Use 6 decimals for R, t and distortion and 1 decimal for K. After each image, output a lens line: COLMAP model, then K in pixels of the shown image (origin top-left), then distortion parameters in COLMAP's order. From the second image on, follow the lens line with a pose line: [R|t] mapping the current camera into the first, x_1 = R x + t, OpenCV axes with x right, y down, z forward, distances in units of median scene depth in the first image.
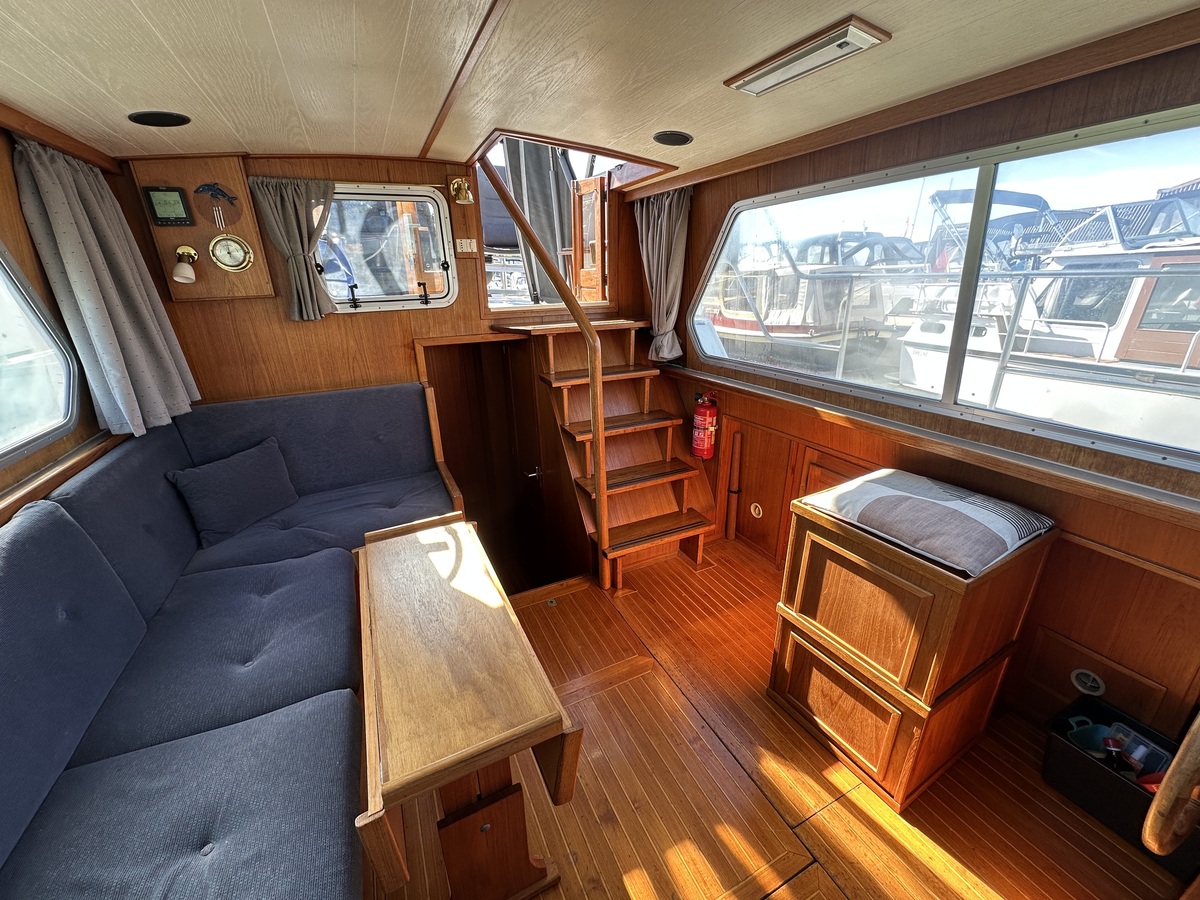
lens RADIAL K [[479.0, 0, 600.0], [0, 479.0, 450.0], [0, 0, 1]] dist [-0.002961, 0.000470]
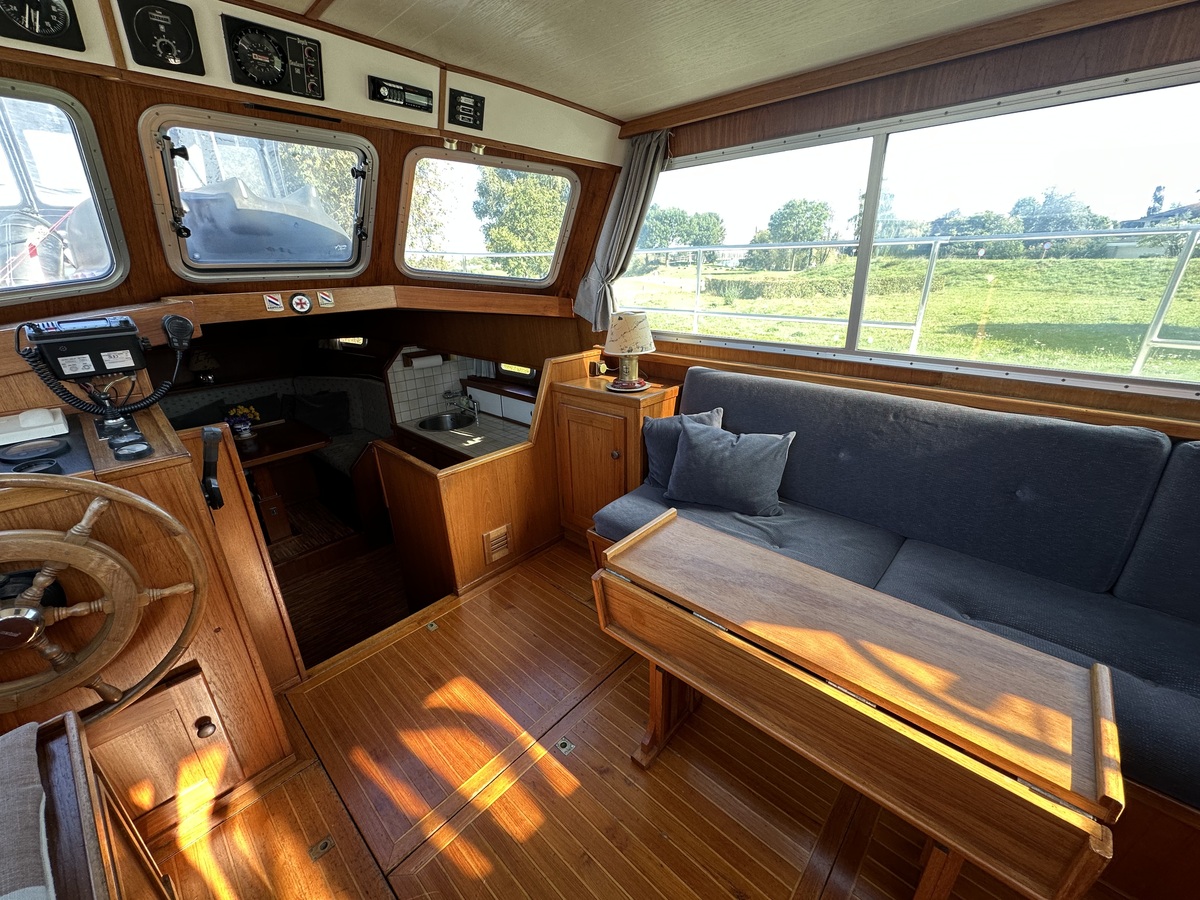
lens RADIAL K [[479.0, 0, 600.0], [0, 479.0, 450.0], [0, 0, 1]] dist [-0.002961, 0.000470]
pose [[-0.931838, 0.166349, -0.322499, 0.155589], [-0.086211, 0.761802, 0.642048, -0.266629], [0.352484, 0.626088, -0.695535, 0.867799]]
